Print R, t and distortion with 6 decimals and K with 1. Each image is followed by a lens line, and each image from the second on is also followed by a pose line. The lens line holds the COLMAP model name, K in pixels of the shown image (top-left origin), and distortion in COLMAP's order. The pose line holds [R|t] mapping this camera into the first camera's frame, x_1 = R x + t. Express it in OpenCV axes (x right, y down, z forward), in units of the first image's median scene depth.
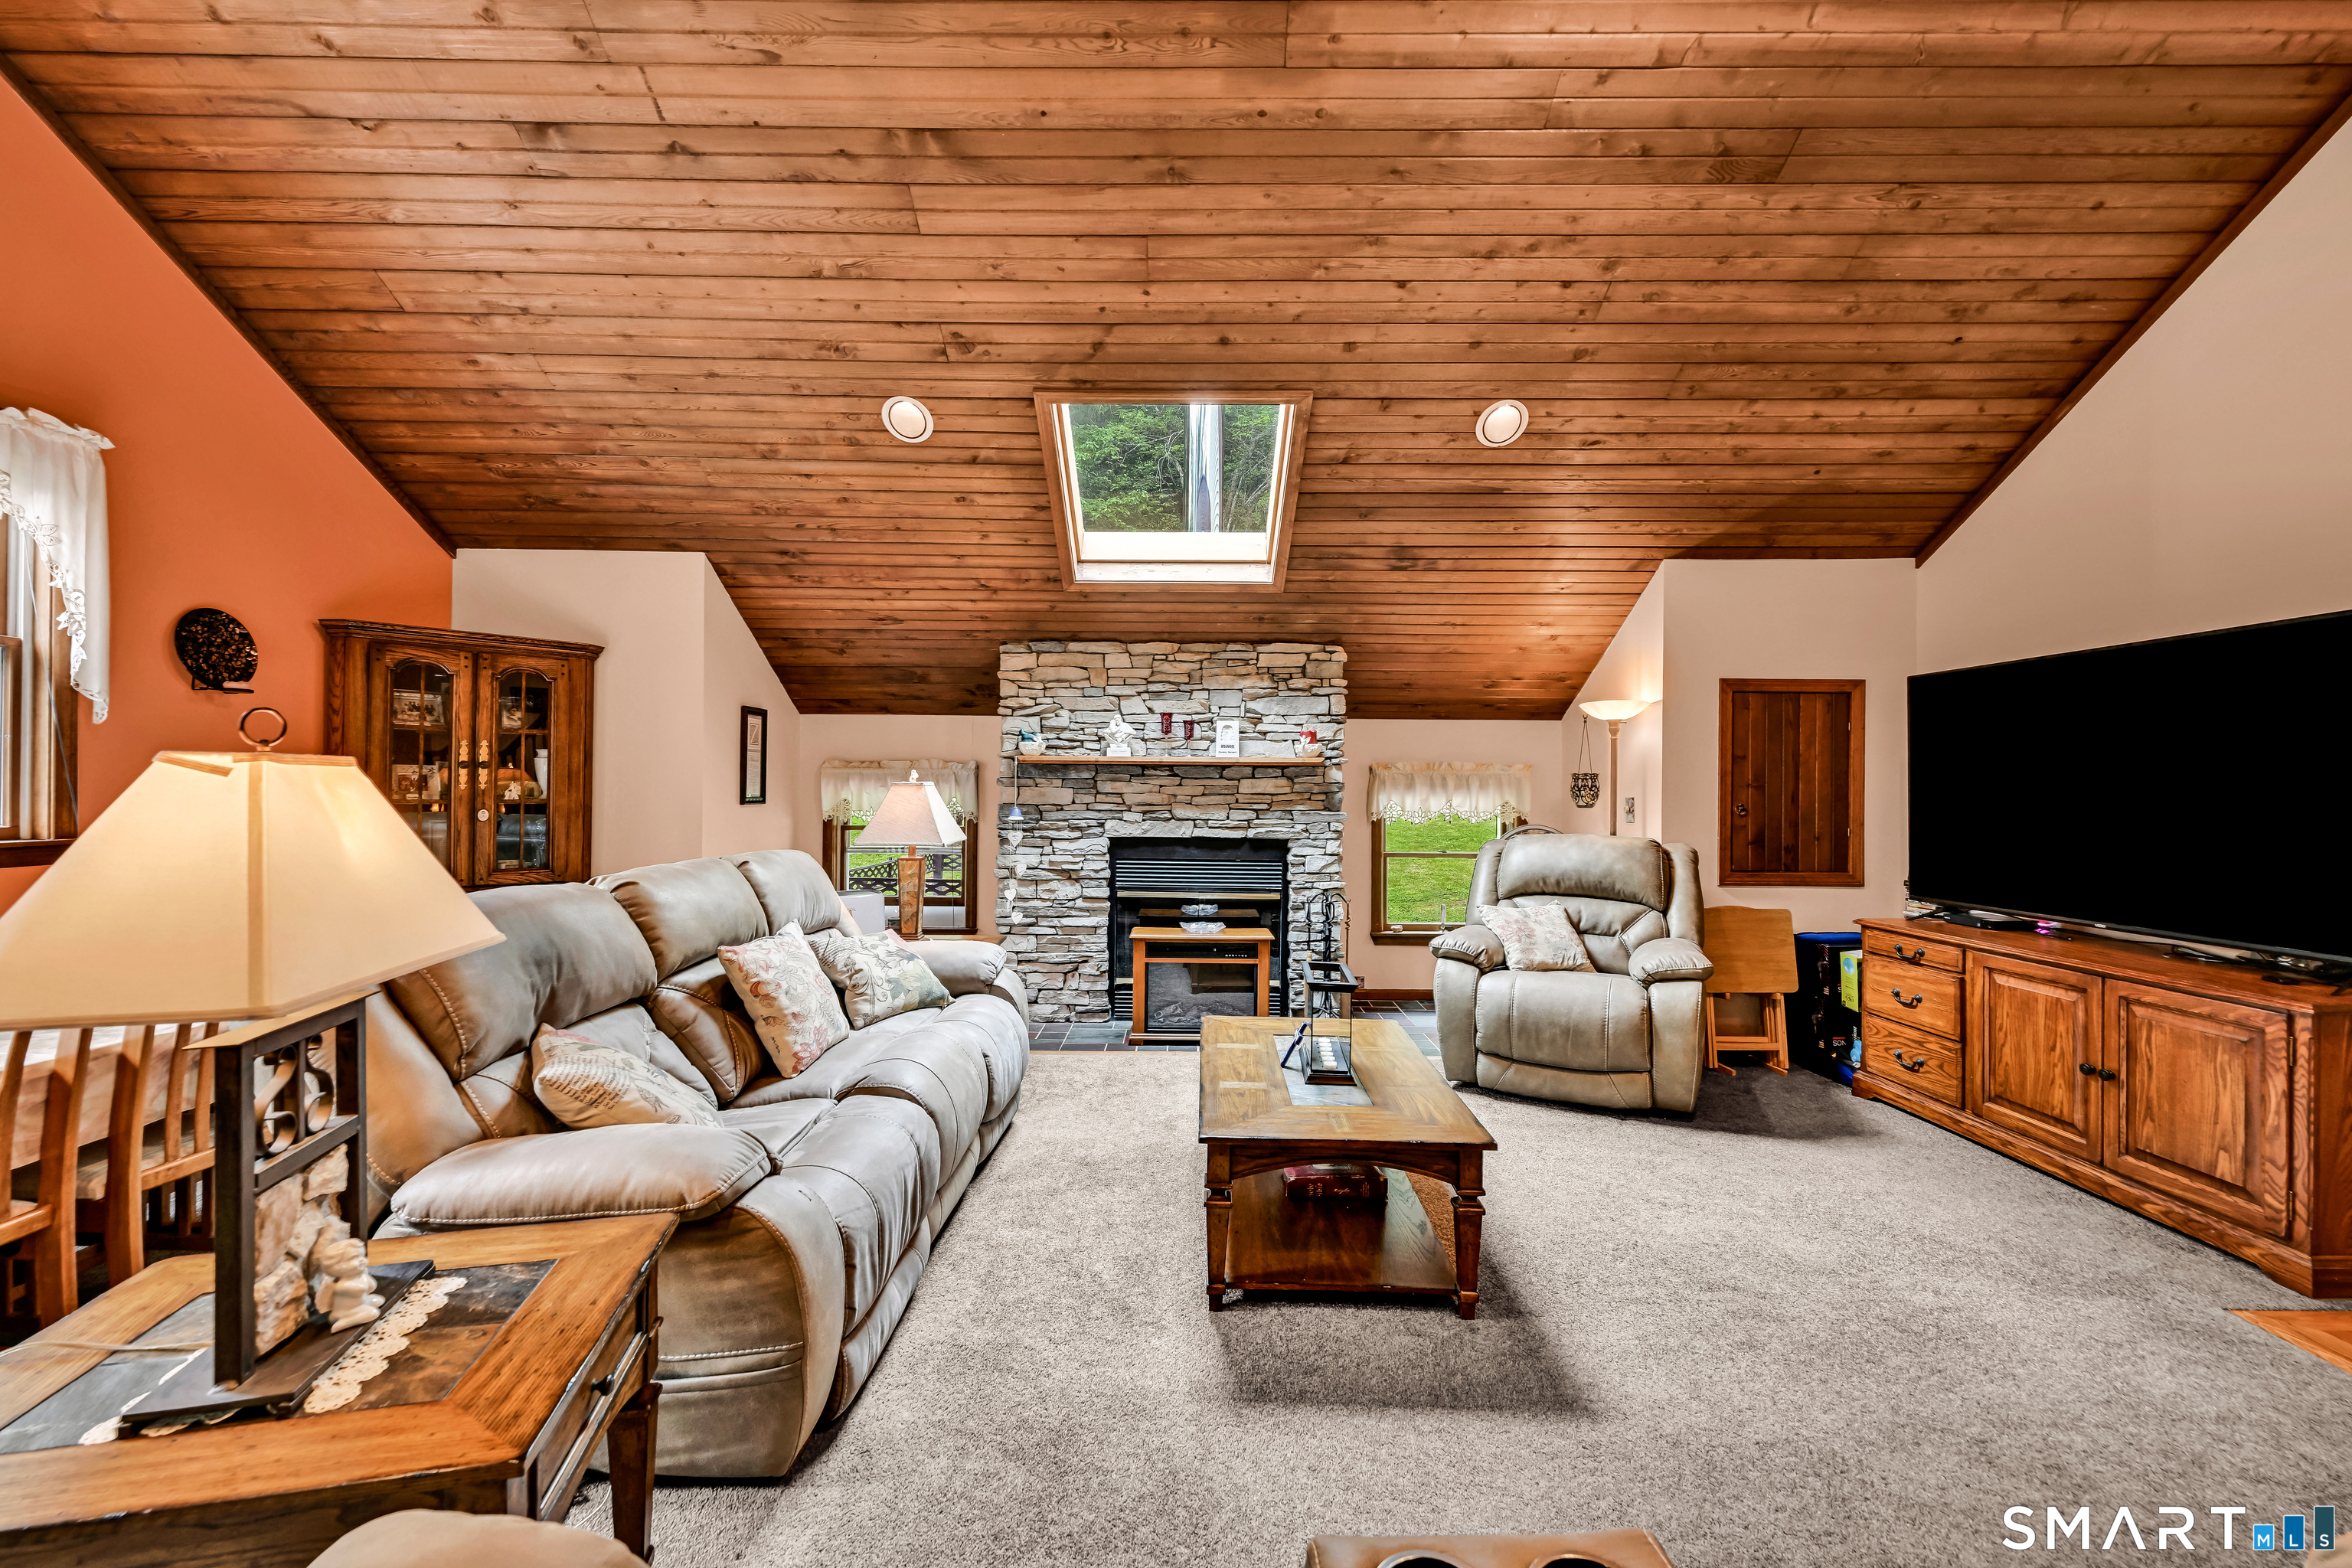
lens RADIAL K [[956.1, 0, 1176.0], [0, 956.1, 784.0], [0, 0, 1]] dist [-0.000061, 0.000117]
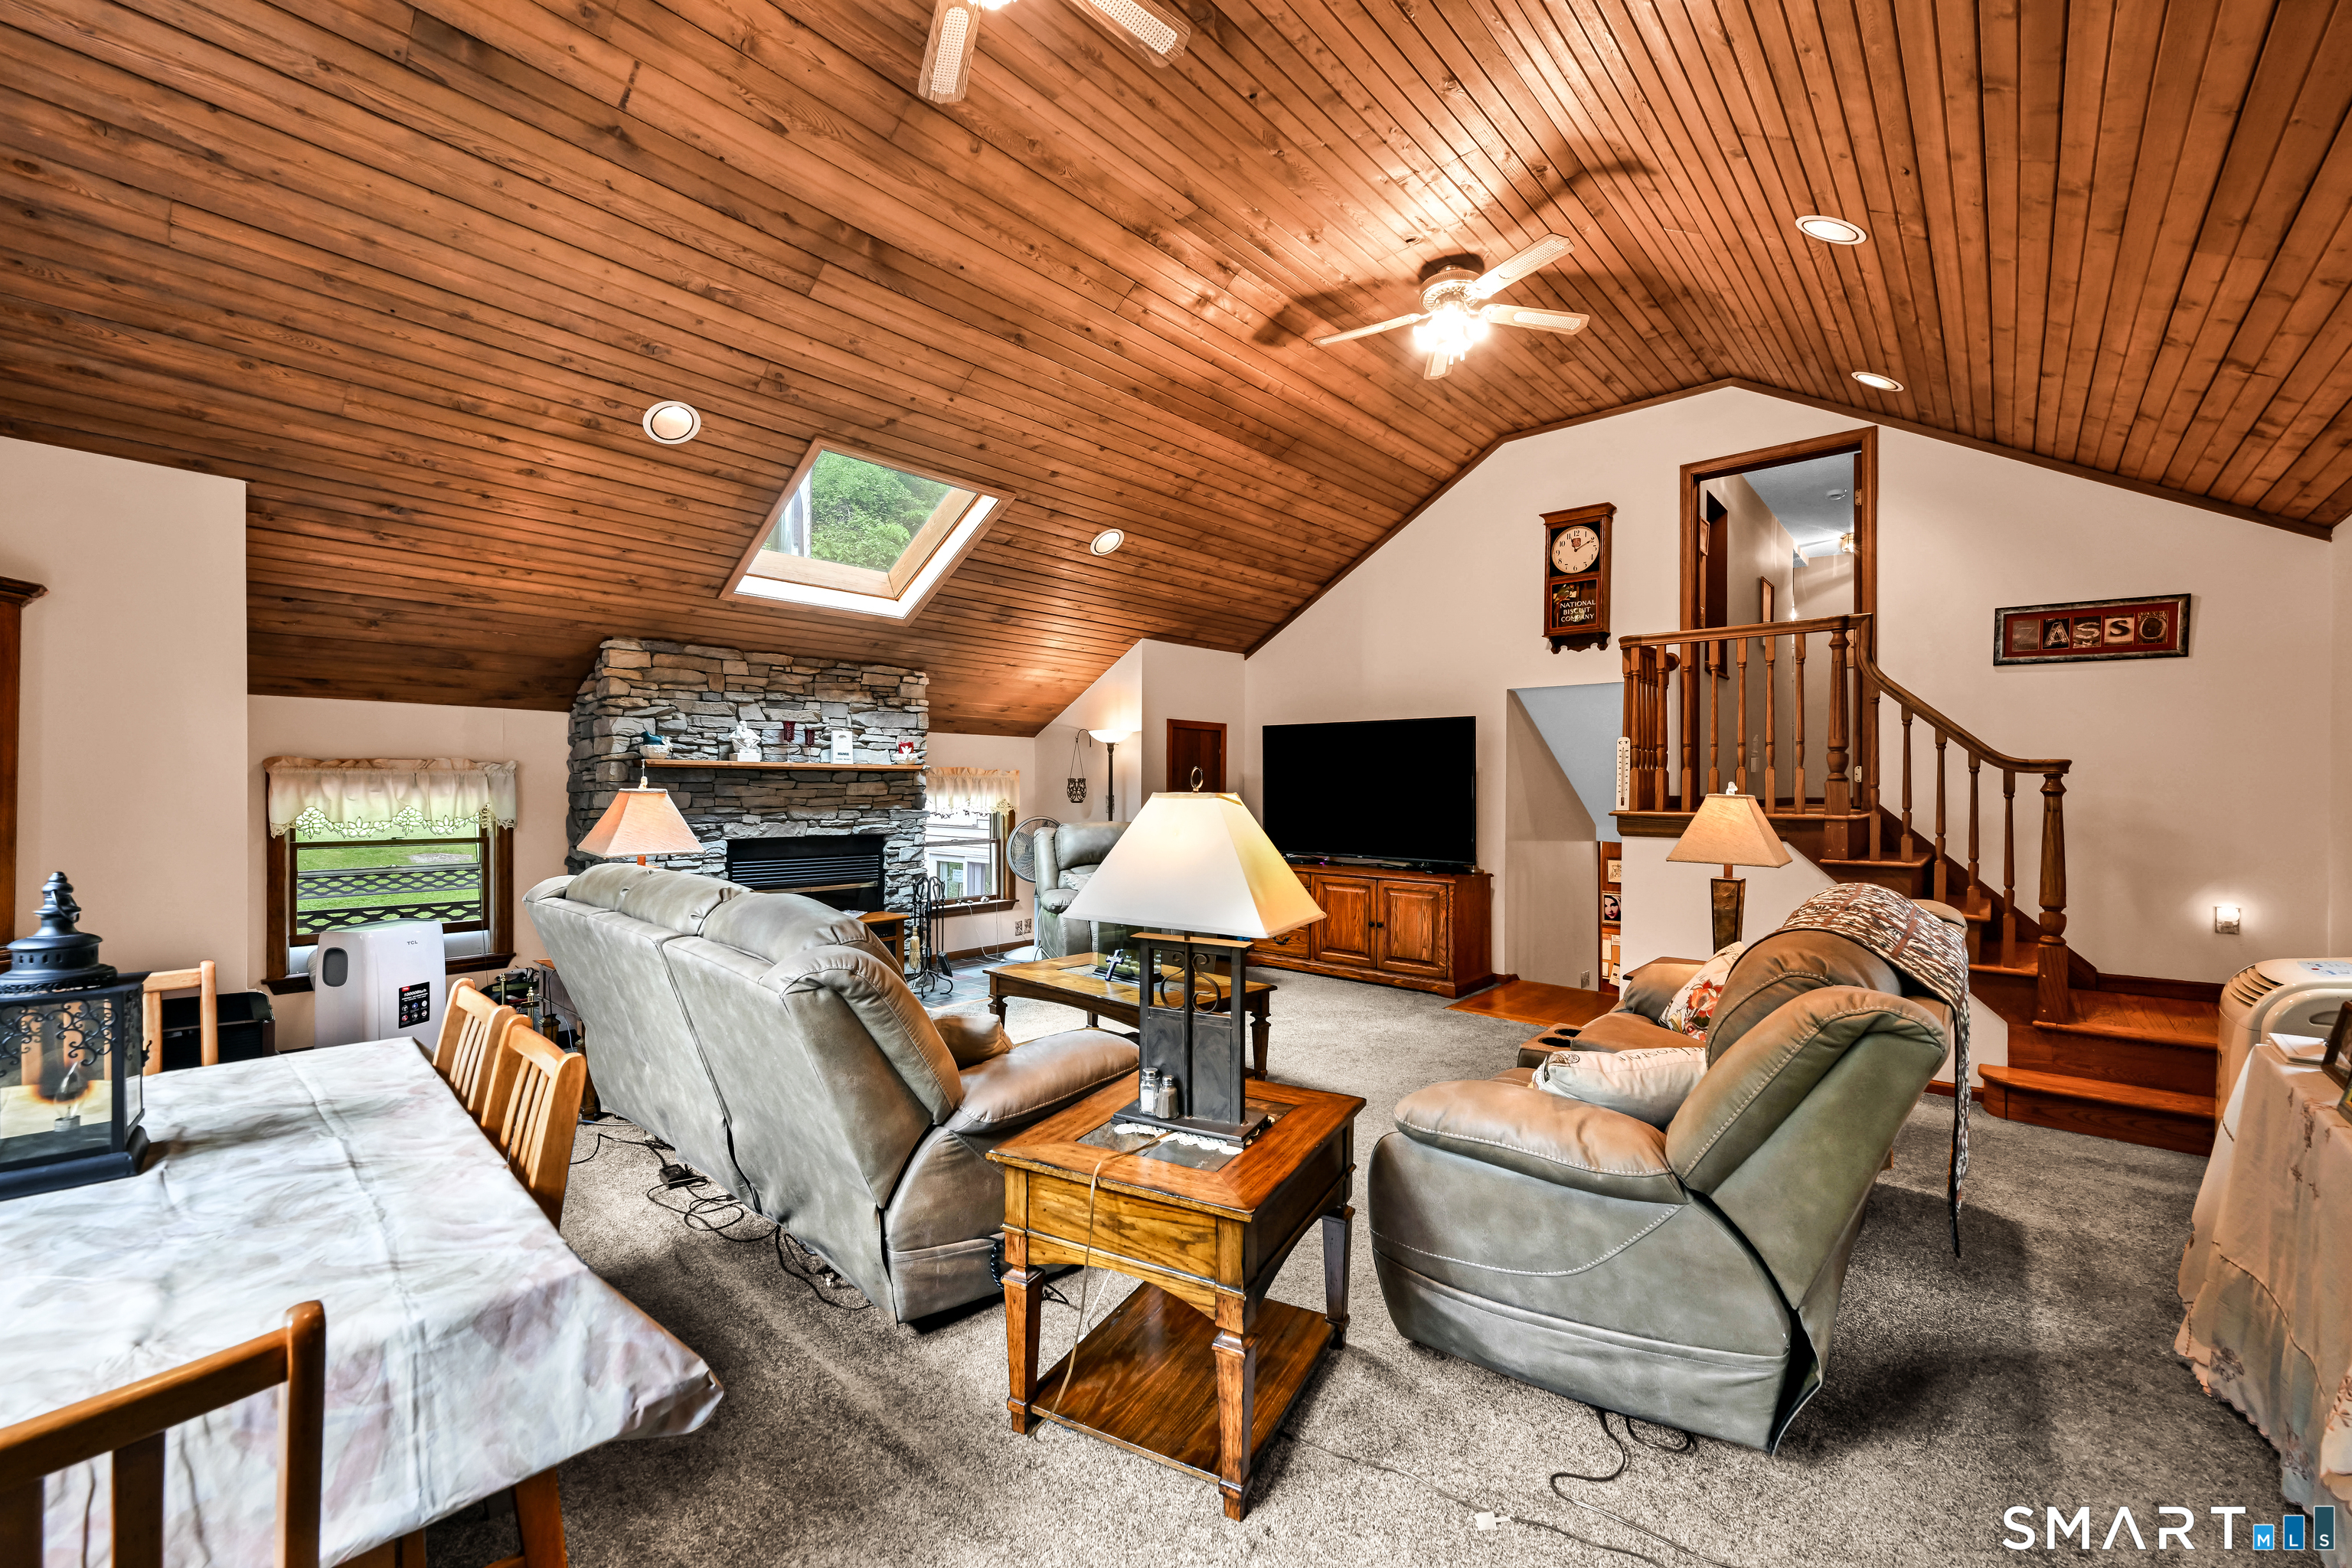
lens RADIAL K [[956.1, 0, 1176.0], [0, 956.1, 784.0], [0, 0, 1]] dist [-0.000061, 0.000117]
pose [[0.657253, -0.003077, 0.753663, -0.531747], [-0.004836, 0.999954, 0.008300, -0.015090], [-0.753654, -0.009100, 0.657208, -0.033314]]
